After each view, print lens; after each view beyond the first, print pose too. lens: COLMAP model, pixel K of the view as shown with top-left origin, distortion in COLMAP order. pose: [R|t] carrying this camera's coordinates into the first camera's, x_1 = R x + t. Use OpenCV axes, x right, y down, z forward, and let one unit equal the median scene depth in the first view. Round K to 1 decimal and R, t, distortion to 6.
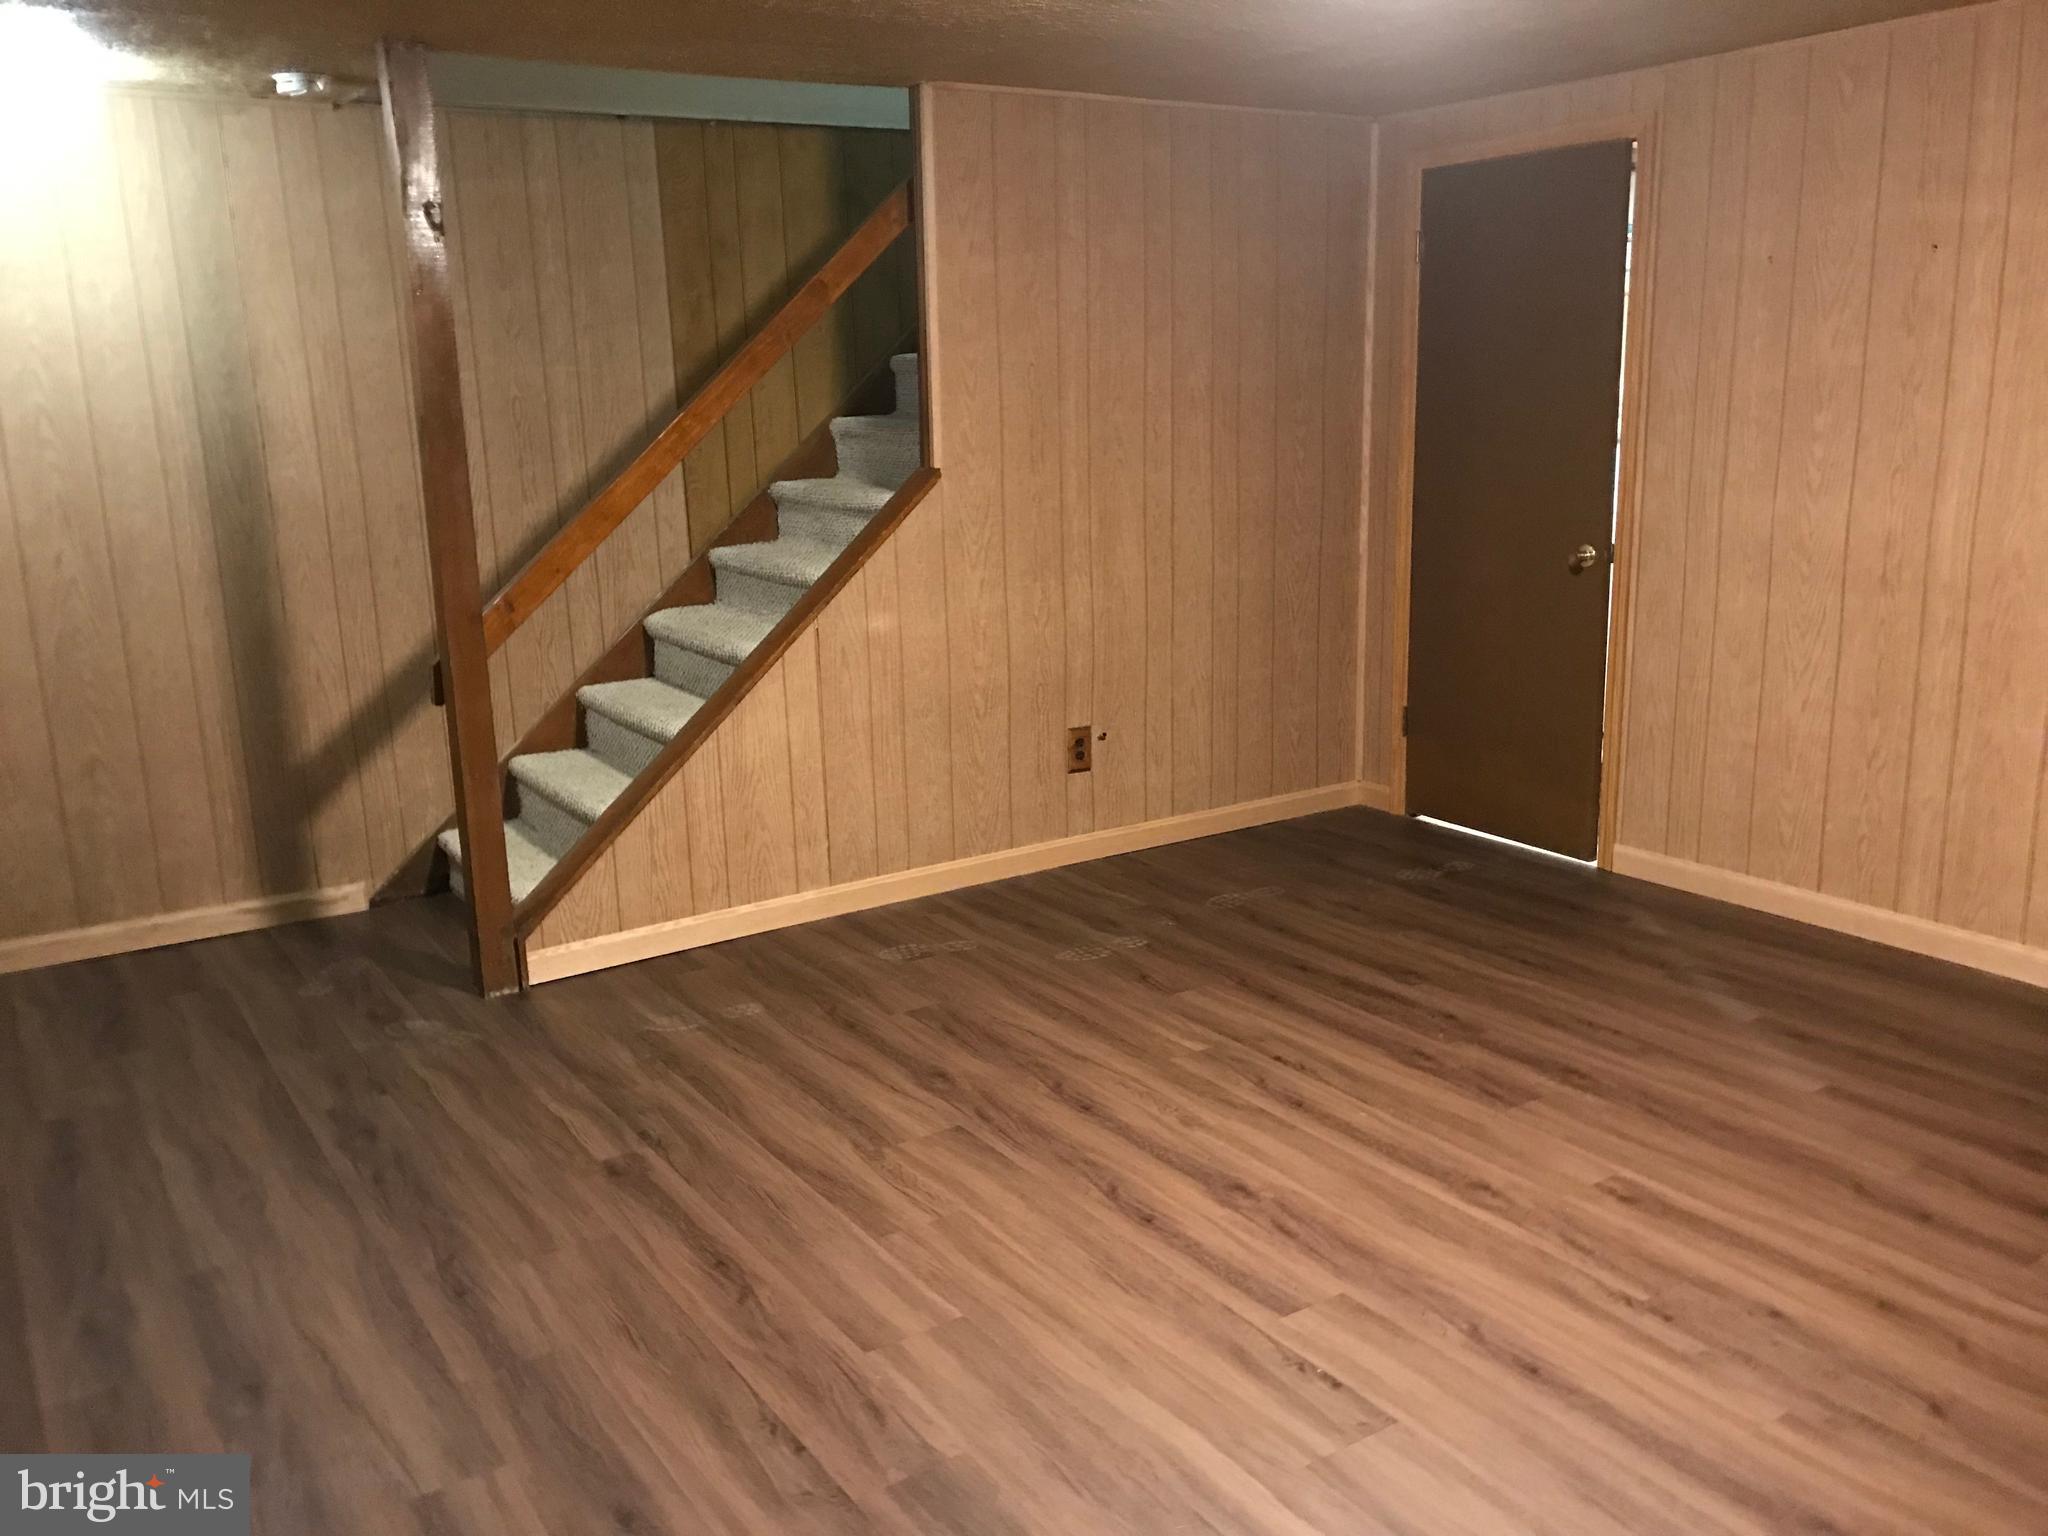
lens RADIAL K [[1693.1, 0, 1028.1], [0, 1693.1, 752.4], [0, 0, 1]] dist [0.053622, -0.077906]
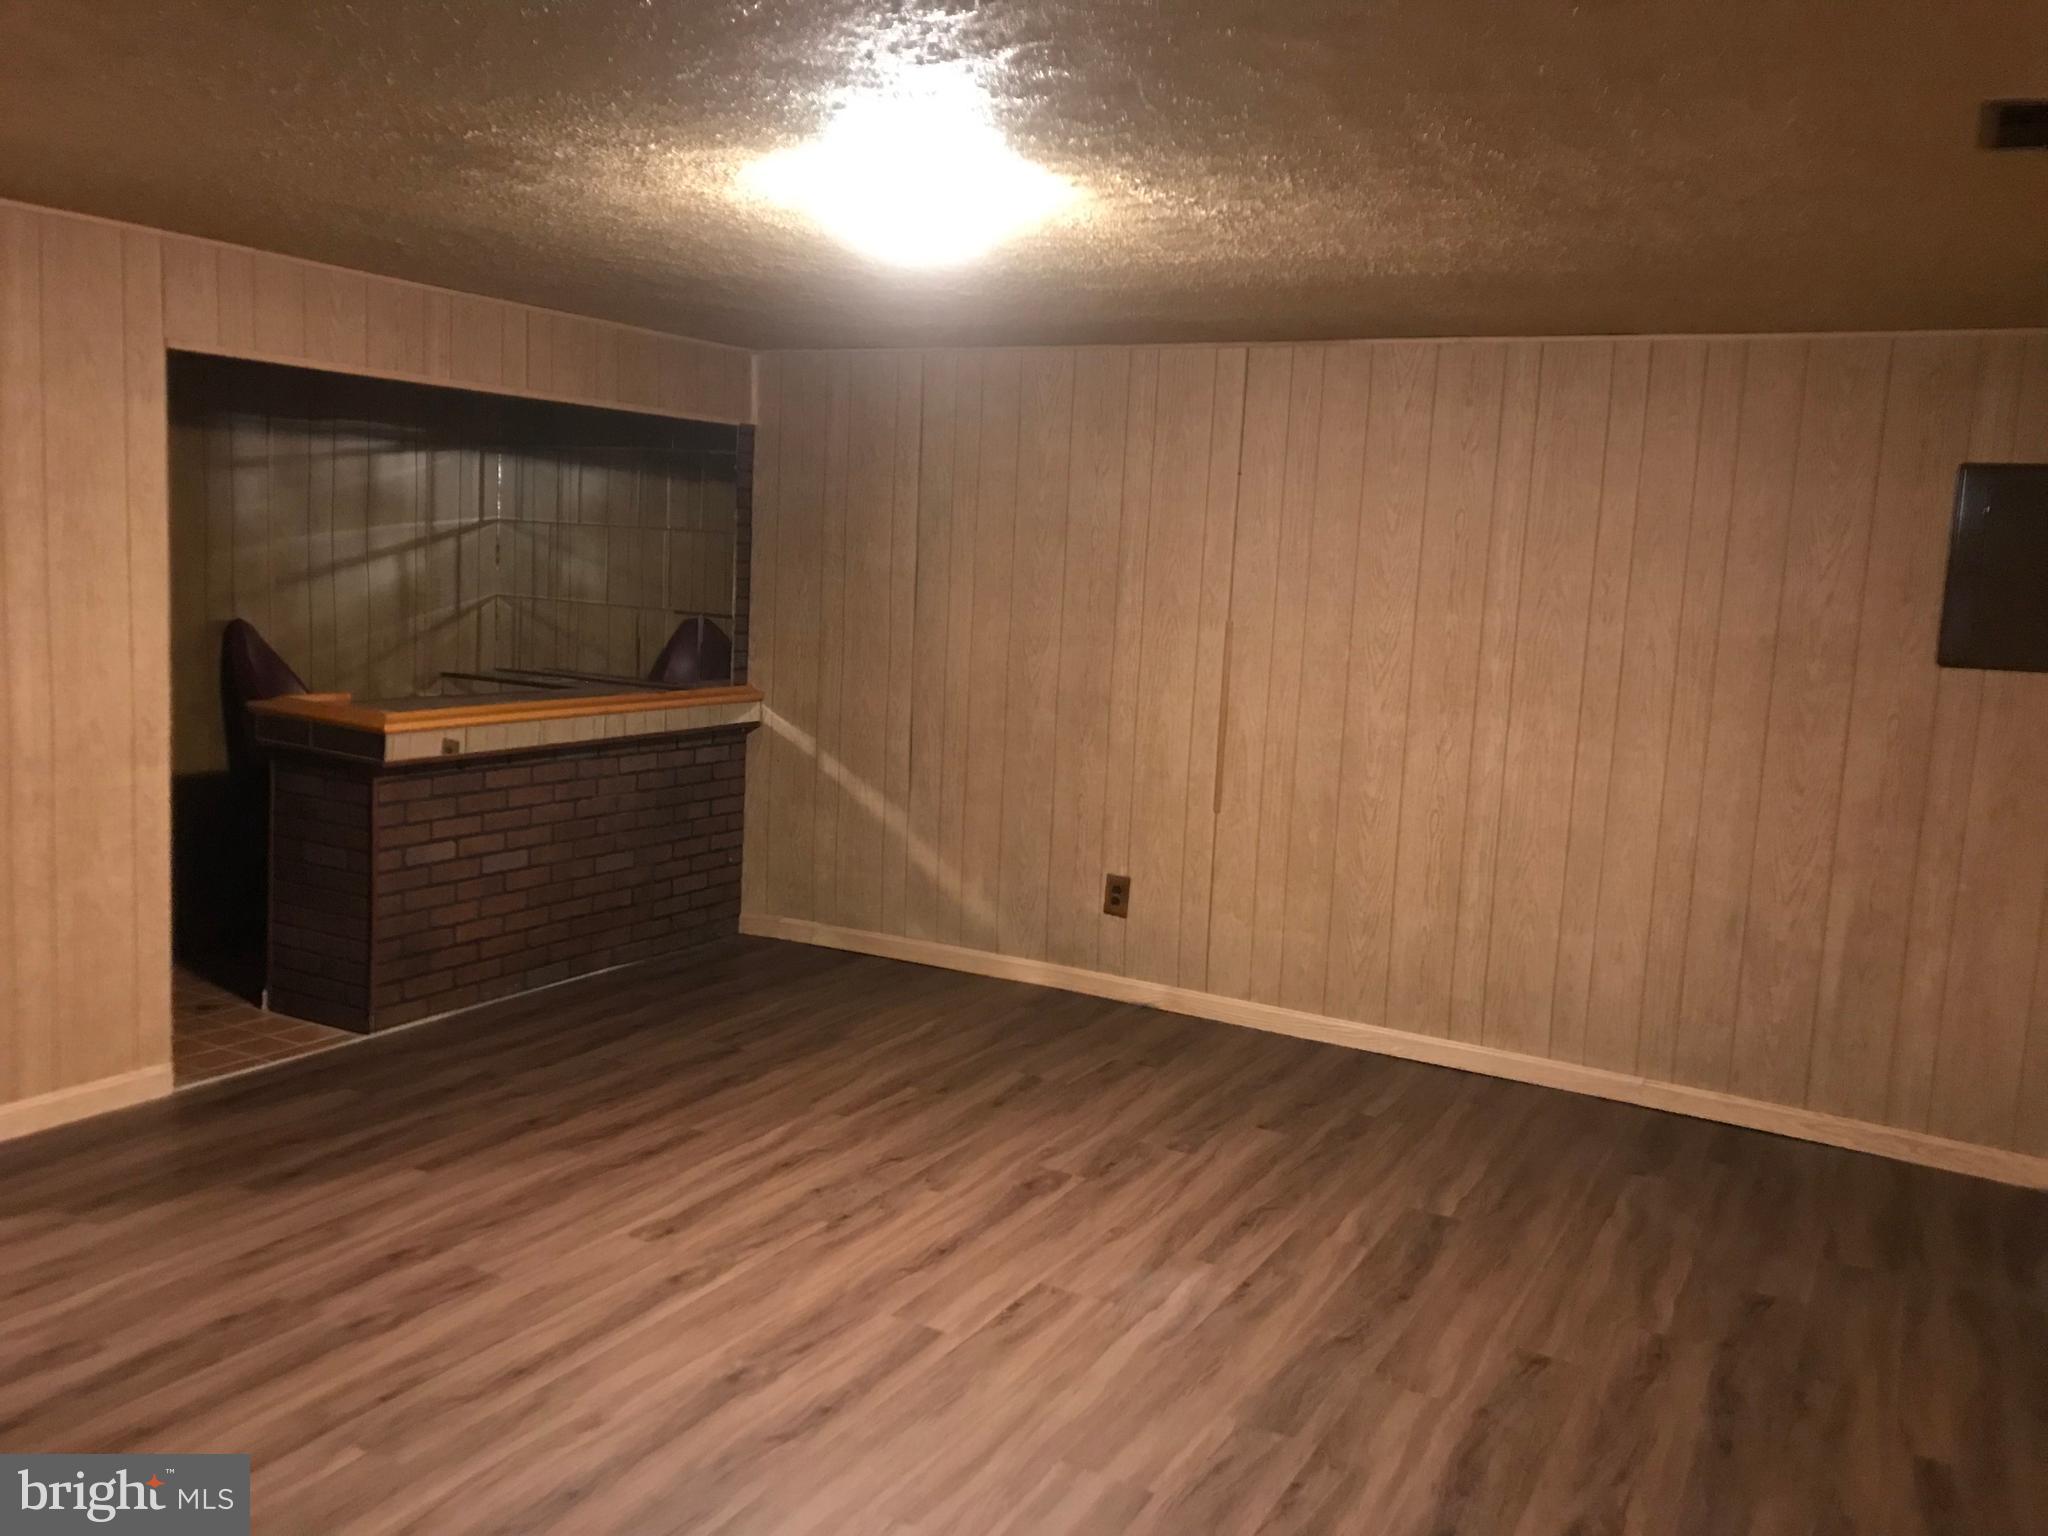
lens RADIAL K [[1693.1, 0, 1012.8], [0, 1693.1, 744.6], [0, 0, 1]] dist [0.053622, -0.077906]
pose [[-0.471655, -0.097744, 0.876349, -0.832744], [0.151654, 0.970037, 0.189814, -0.284206], [-0.868644, 0.222428, -0.442699, 1.269960]]
